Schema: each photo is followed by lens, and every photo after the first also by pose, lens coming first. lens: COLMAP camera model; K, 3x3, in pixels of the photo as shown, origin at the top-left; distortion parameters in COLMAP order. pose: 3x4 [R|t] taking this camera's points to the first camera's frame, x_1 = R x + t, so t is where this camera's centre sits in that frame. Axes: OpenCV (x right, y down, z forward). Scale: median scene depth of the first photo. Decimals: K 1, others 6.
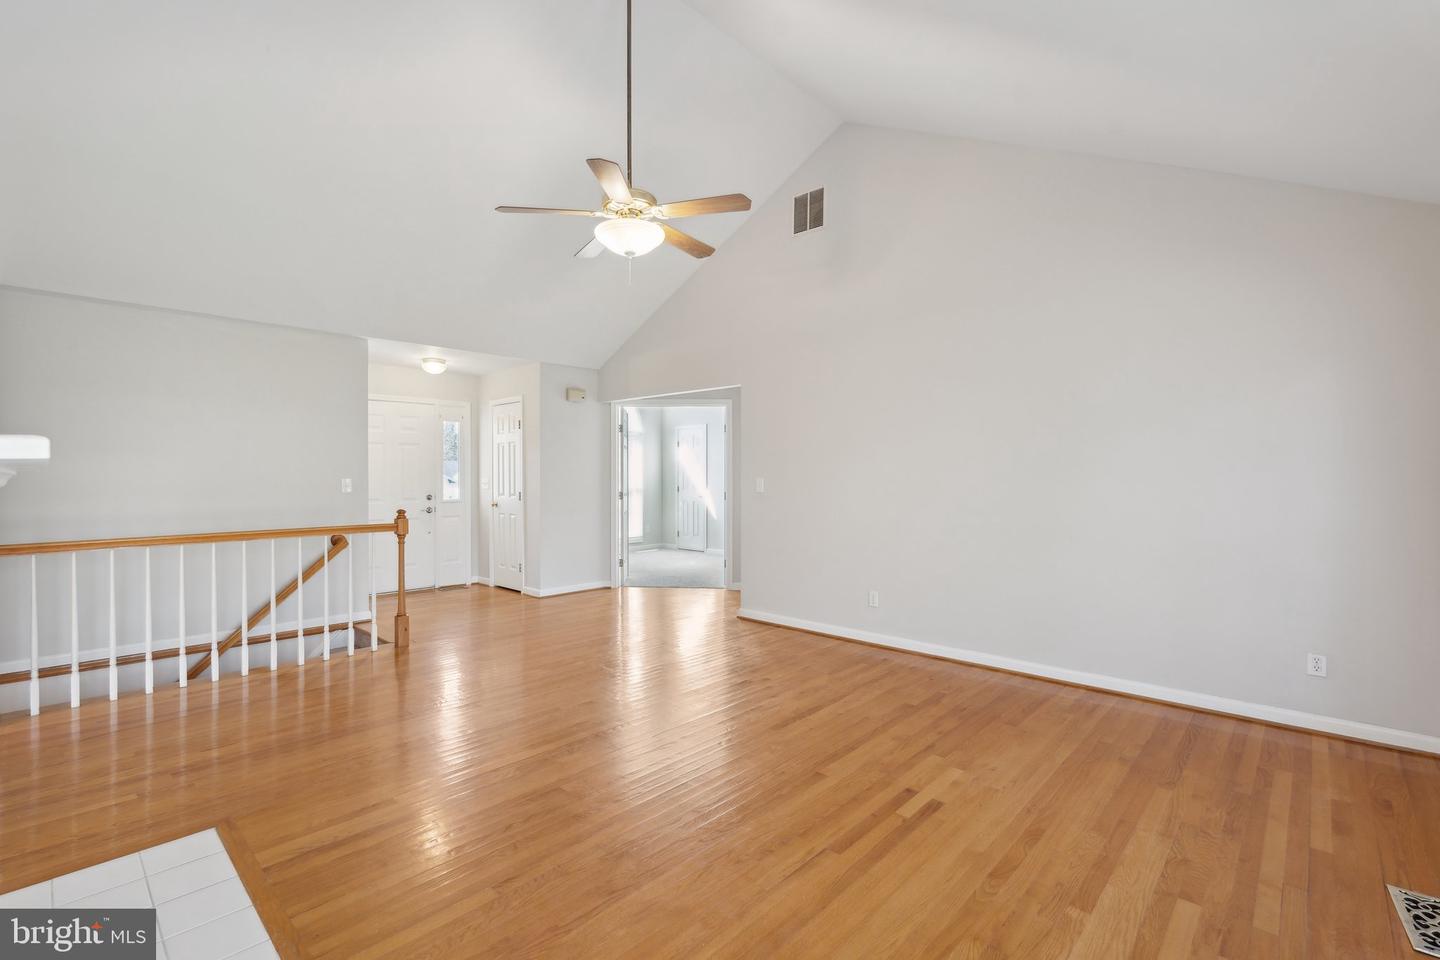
lens RADIAL K [[646.8, 0, 720.0], [0, 646.8, 484.6], [0, 0, 1]] dist [0.001937, 0.000573]
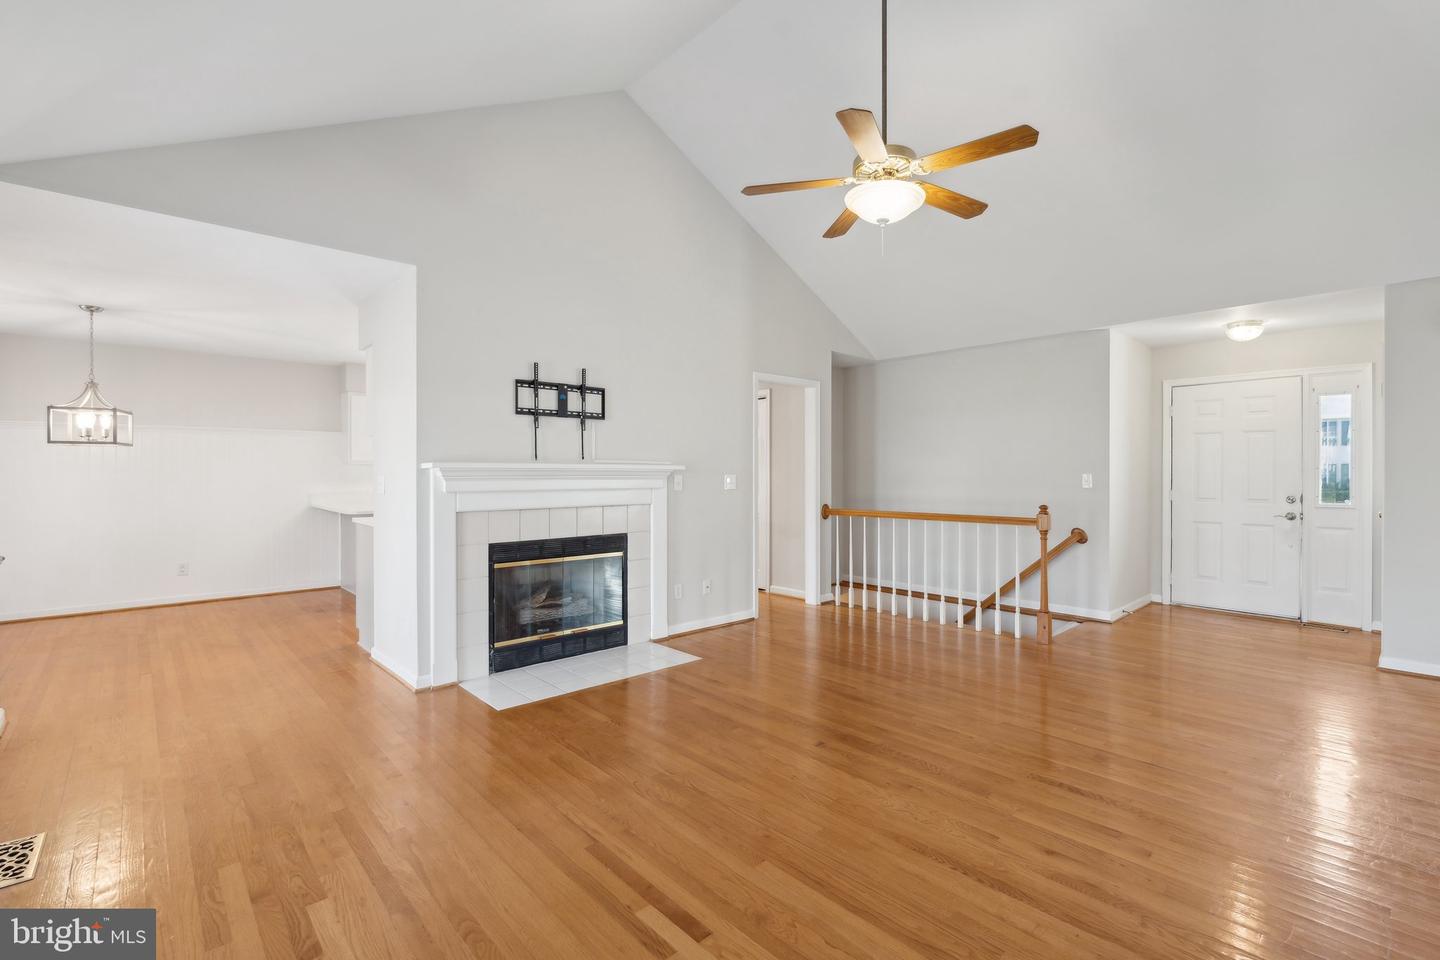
lens RADIAL K [[646.8, 0, 720.7], [0, 646.8, 471.5], [0, 0, 1]] dist [0.001937, 0.000573]
pose [[-0.081987, 0.000423, -0.996633, 0.548287], [-0.009673, 0.999952, 0.001220, -0.009715], [0.996586, 0.009741, -0.081979, 0.601024]]
